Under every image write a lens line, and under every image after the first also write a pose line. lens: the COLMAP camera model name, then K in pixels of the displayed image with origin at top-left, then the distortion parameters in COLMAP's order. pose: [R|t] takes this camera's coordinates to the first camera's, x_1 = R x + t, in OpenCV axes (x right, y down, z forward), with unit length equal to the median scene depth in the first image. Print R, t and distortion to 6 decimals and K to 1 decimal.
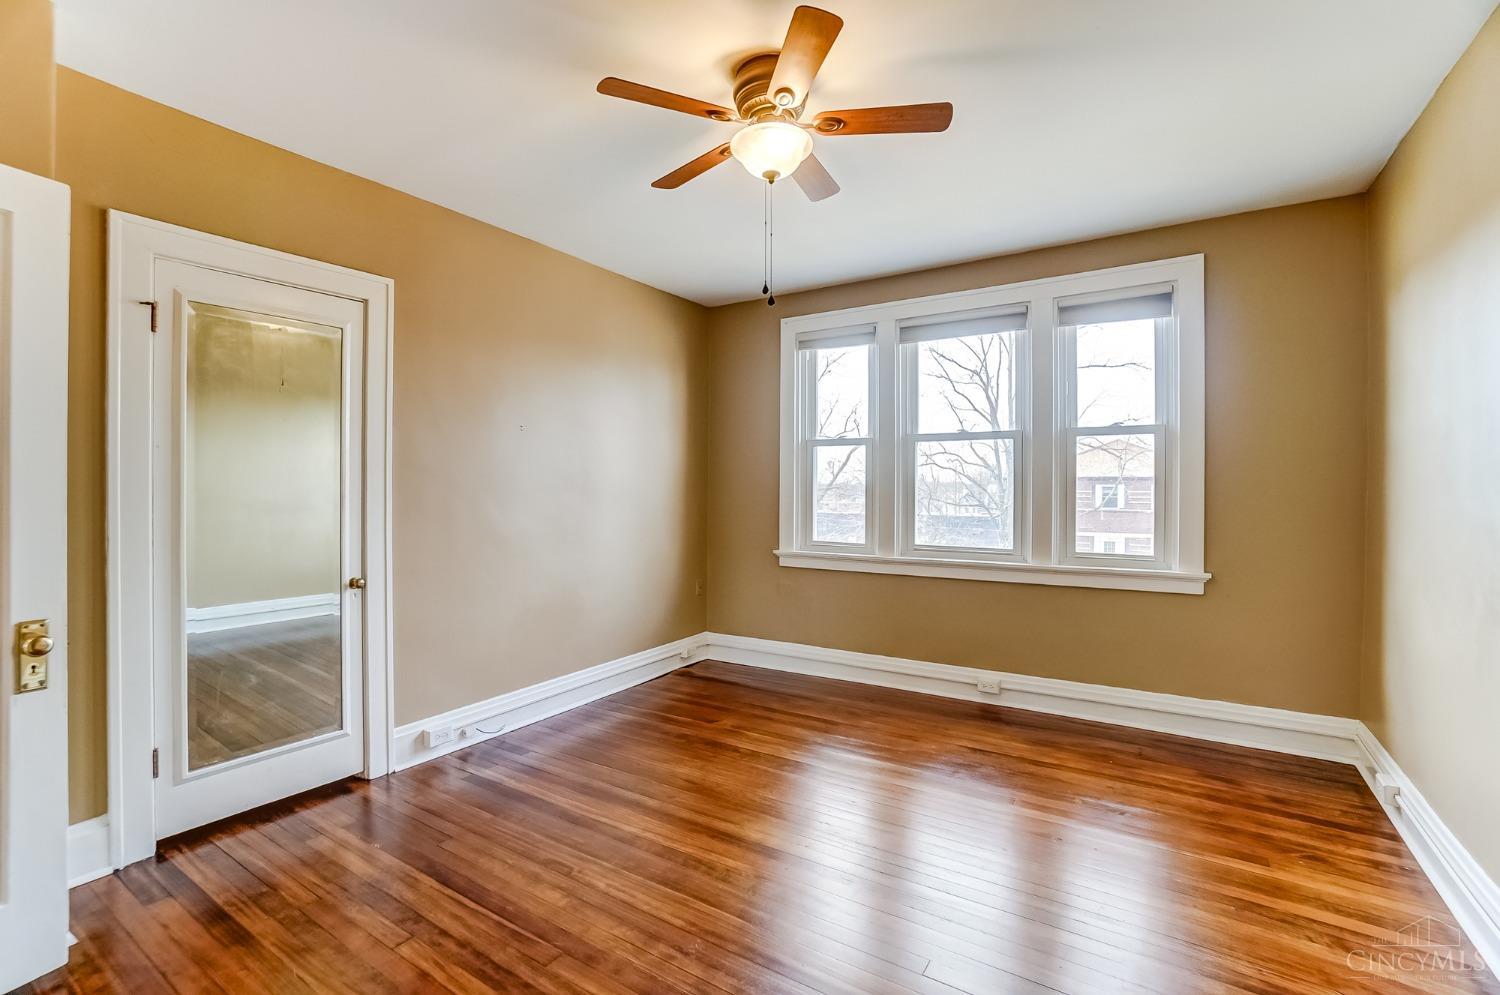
lens RADIAL K [[669.9, 0, 754.4], [0, 669.9, 481.4], [0, 0, 1]] dist [0.005418, 0.000455]
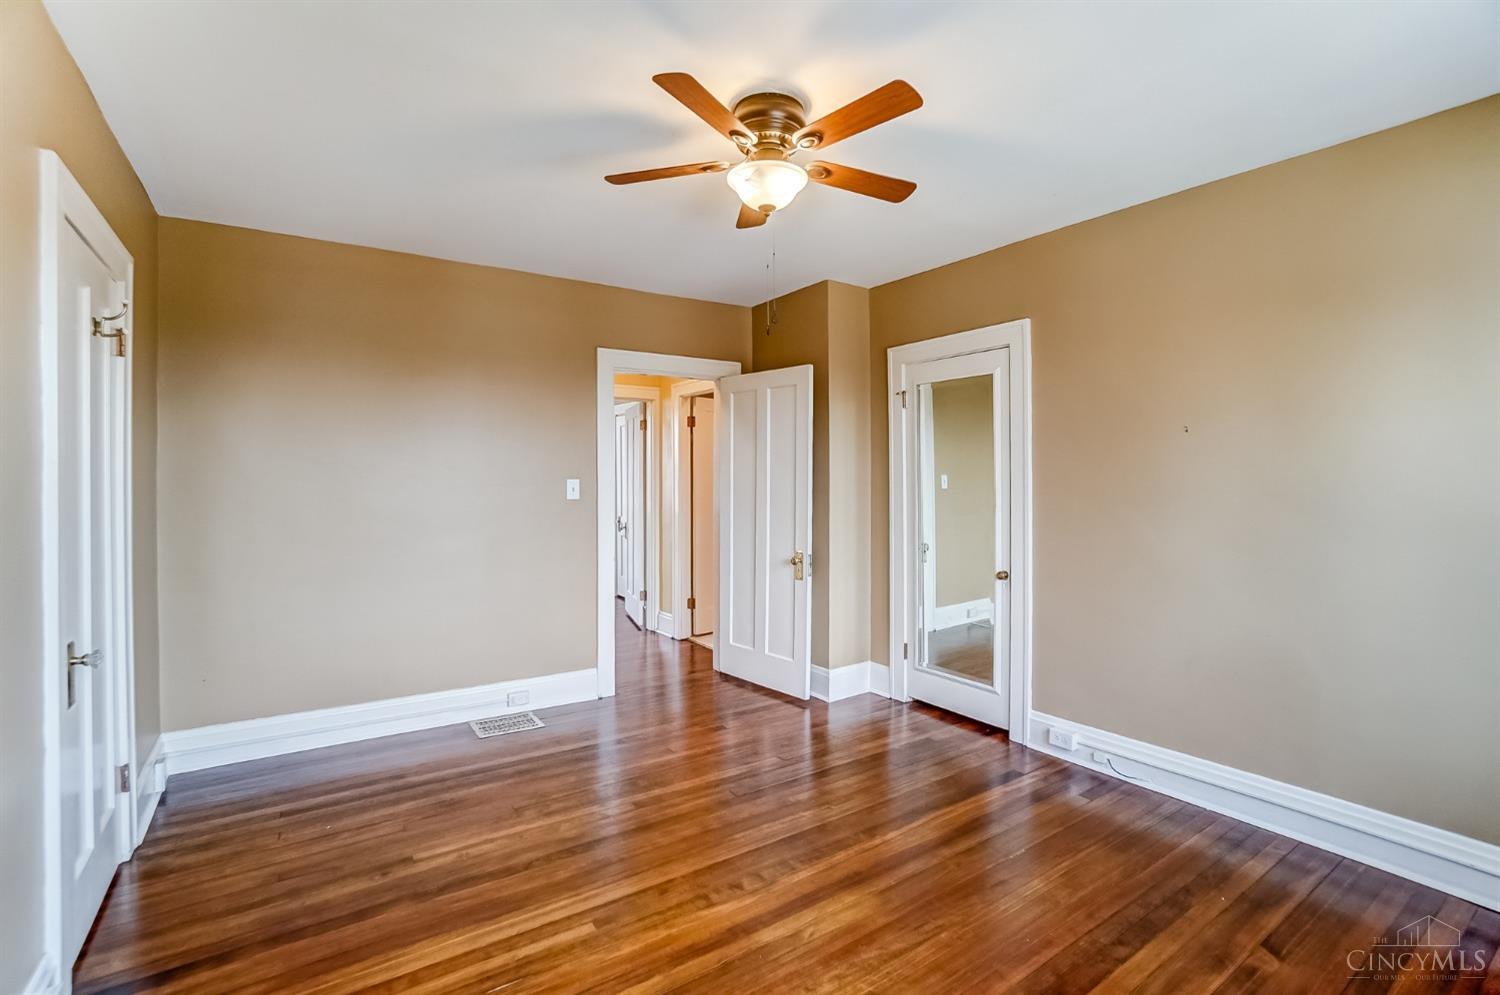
lens RADIAL K [[669.9, 0, 752.6], [0, 669.9, 496.9], [0, 0, 1]] dist [0.005418, 0.000455]
pose [[-0.370069, 0.006305, -0.928983, 0.723842], [0.002968, 0.999980, 0.005605, -0.002888], [0.929000, -0.000683, -0.370080, 1.016330]]
